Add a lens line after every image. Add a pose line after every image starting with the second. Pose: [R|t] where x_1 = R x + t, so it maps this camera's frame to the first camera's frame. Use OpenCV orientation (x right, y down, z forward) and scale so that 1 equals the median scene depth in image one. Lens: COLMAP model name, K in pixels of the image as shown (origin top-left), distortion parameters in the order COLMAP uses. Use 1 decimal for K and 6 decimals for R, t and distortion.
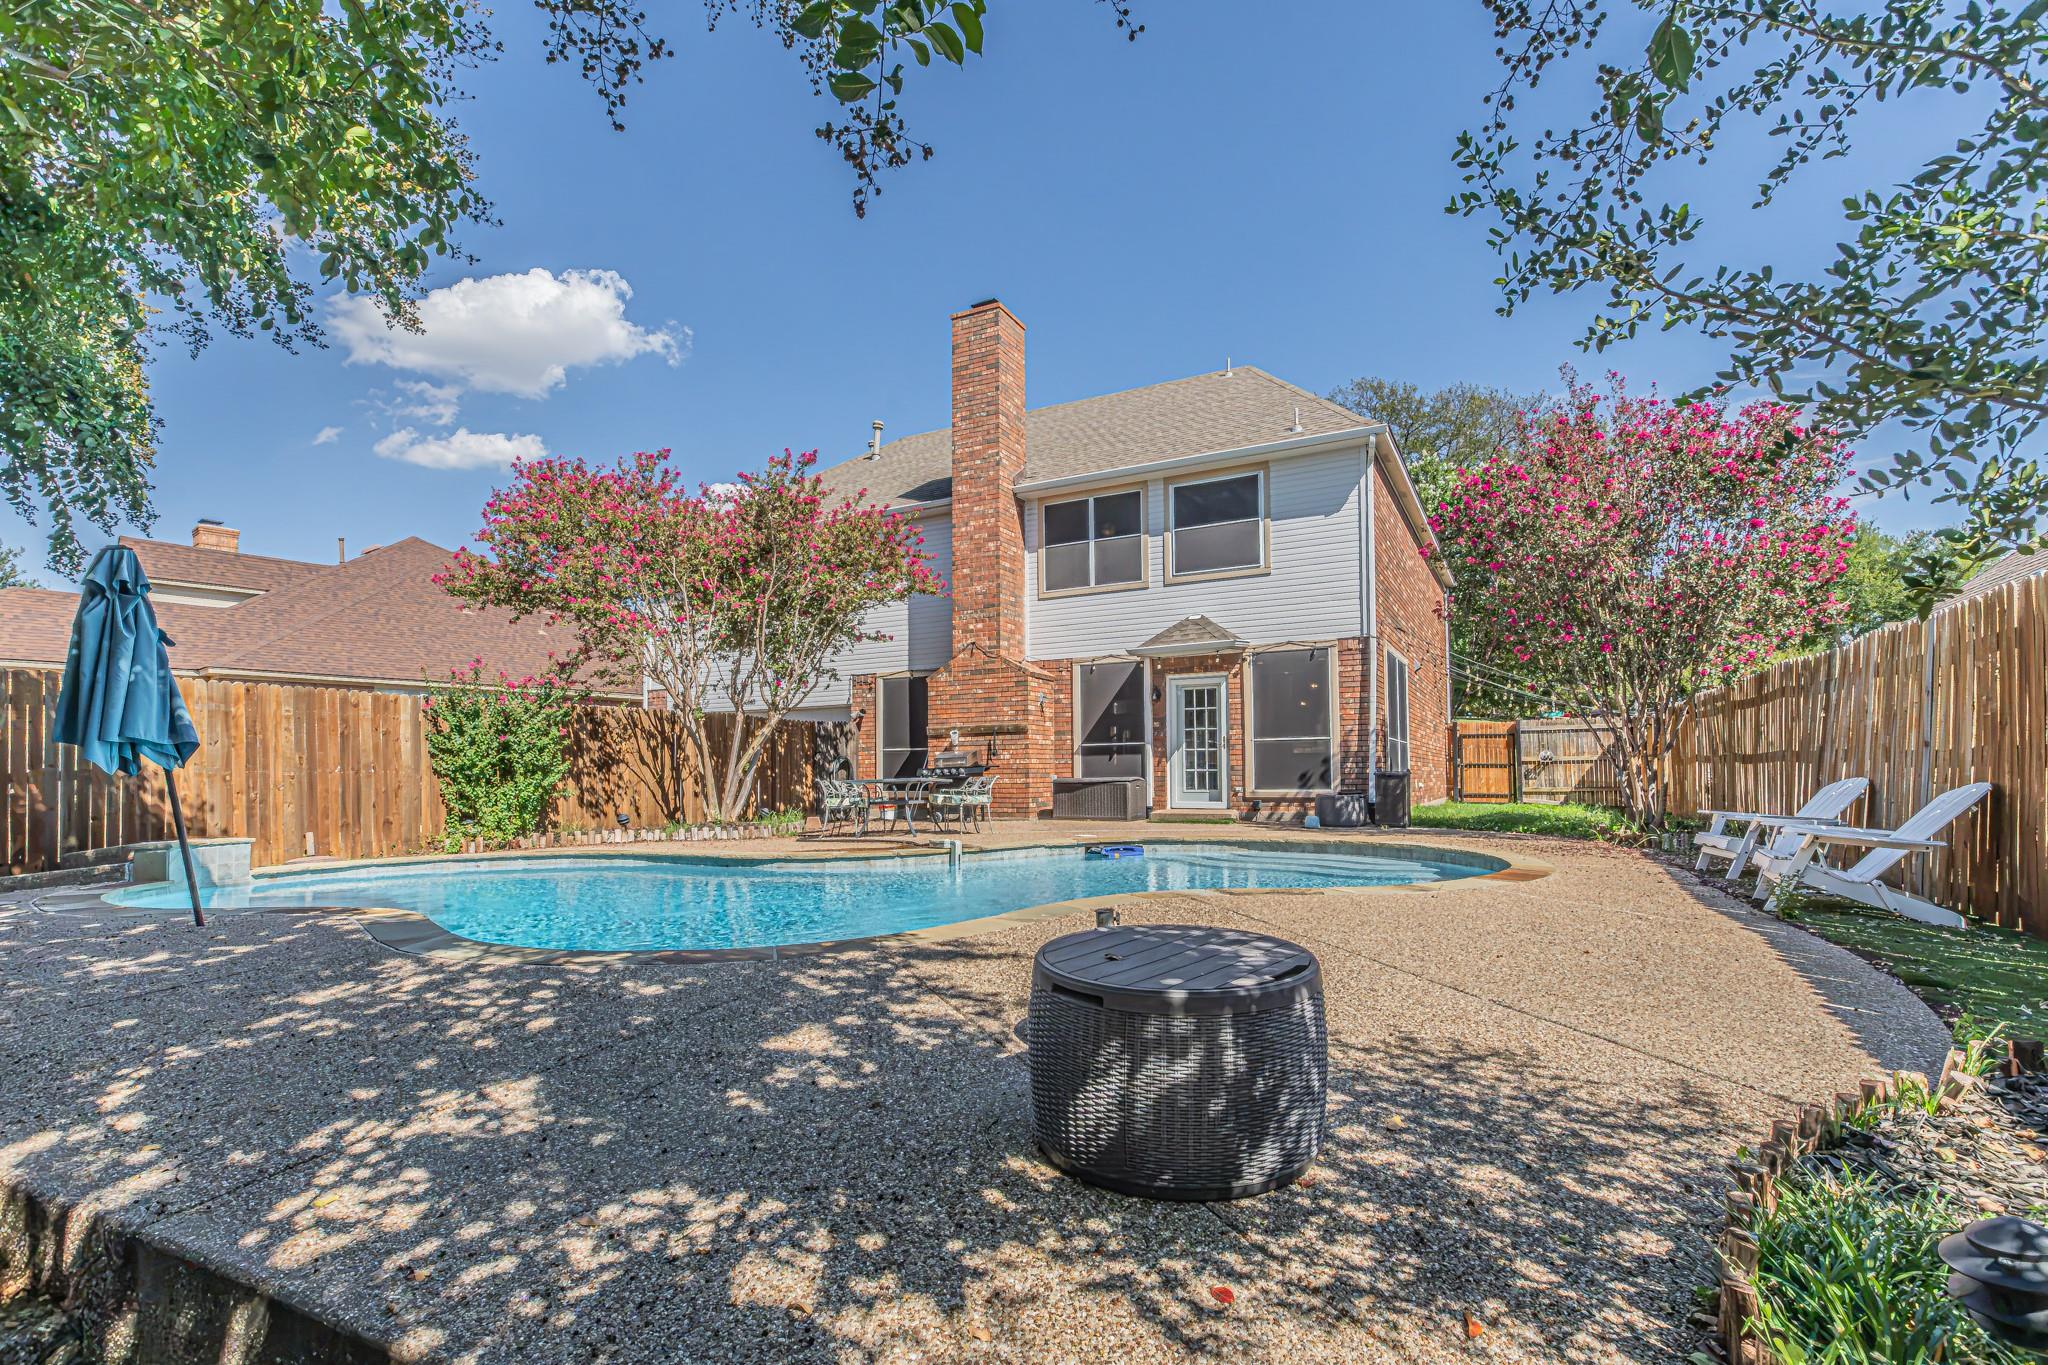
lens RADIAL K [[927.0, 0, 1028.4], [0, 927.0, 710.6], [0, 0, 1]] dist [-0.002023, 0.000024]
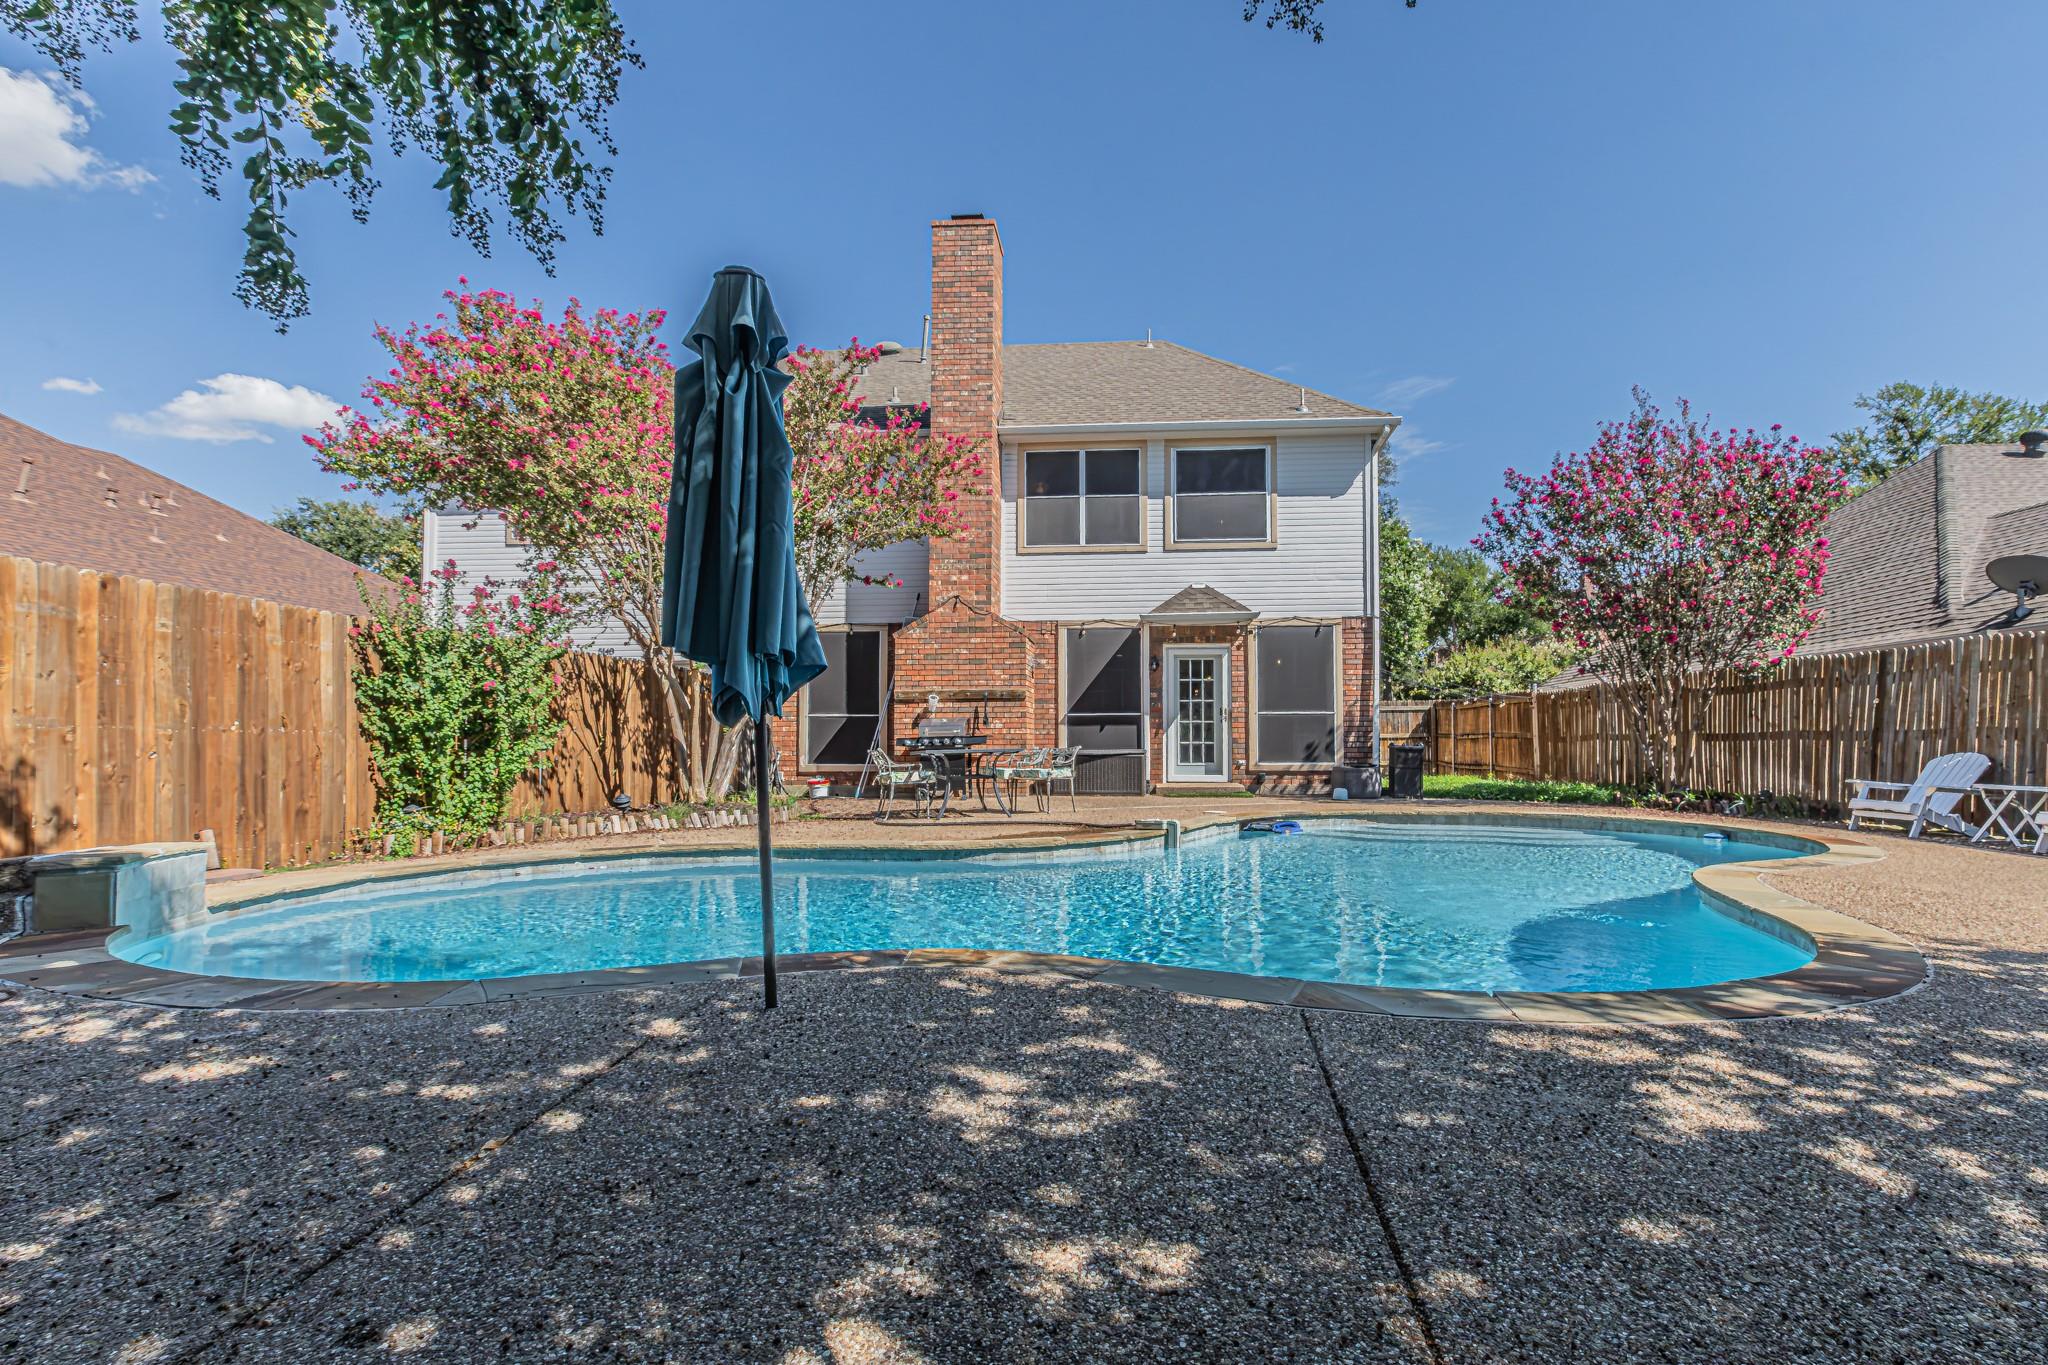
lens RADIAL K [[930.3, 0, 1059.8], [0, 930.3, 684.3], [0, 0, 1]] dist [-0.003323, -0.000425]
pose [[0.919018, 0.034818, 0.392676, -0.339760], [-0.034444, 0.999375, -0.008000, 0.015740], [-0.392709, -0.006174, 0.919642, 0.157708]]
